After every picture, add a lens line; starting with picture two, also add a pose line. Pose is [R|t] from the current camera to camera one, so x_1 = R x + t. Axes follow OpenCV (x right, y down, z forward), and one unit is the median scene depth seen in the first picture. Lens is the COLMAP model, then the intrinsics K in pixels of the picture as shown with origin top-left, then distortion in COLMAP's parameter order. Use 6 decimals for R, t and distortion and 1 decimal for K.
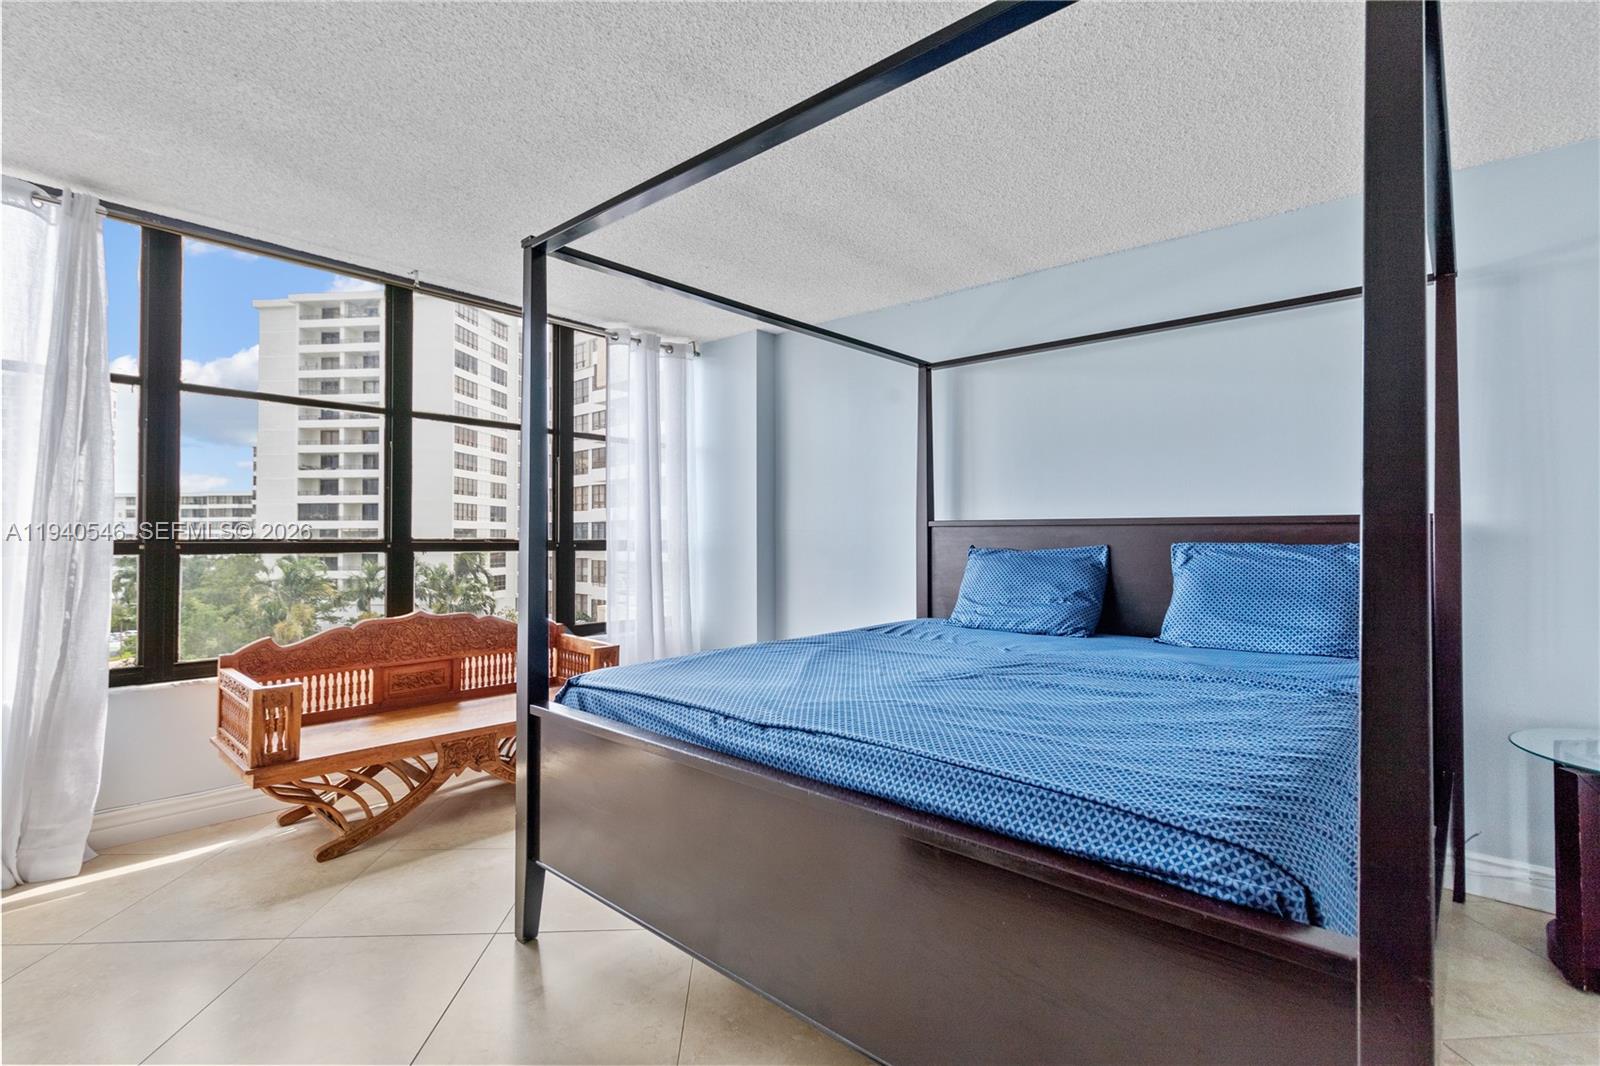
lens RADIAL K [[748.0, 0, 808.7], [0, 748.0, 530.8], [0, 0, 1]] dist [0.009502, 0.000279]
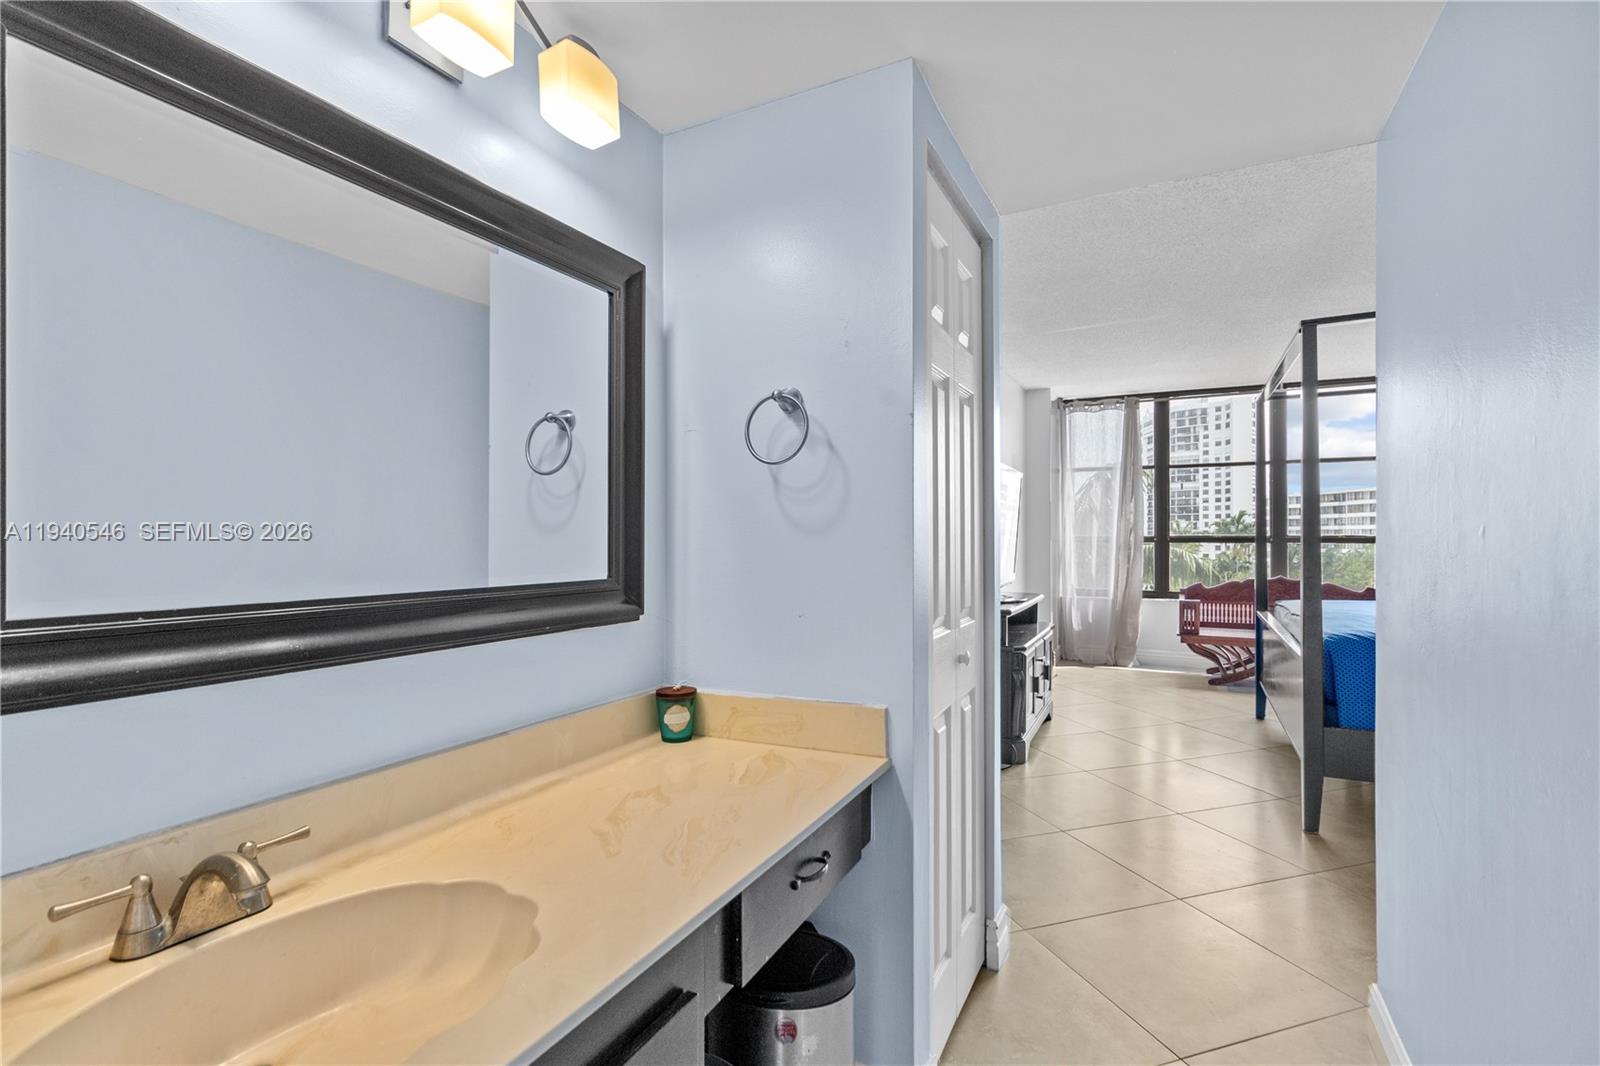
lens RADIAL K [[748.0, 0, 808.7], [0, 748.0, 530.8], [0, 0, 1]] dist [0.009502, 0.000279]
pose [[0.270309, -0.009359, -0.962728, 1.046390], [0.015897, 0.999860, -0.005257, -0.009562], [0.962642, -0.013883, 0.270419, -0.644001]]
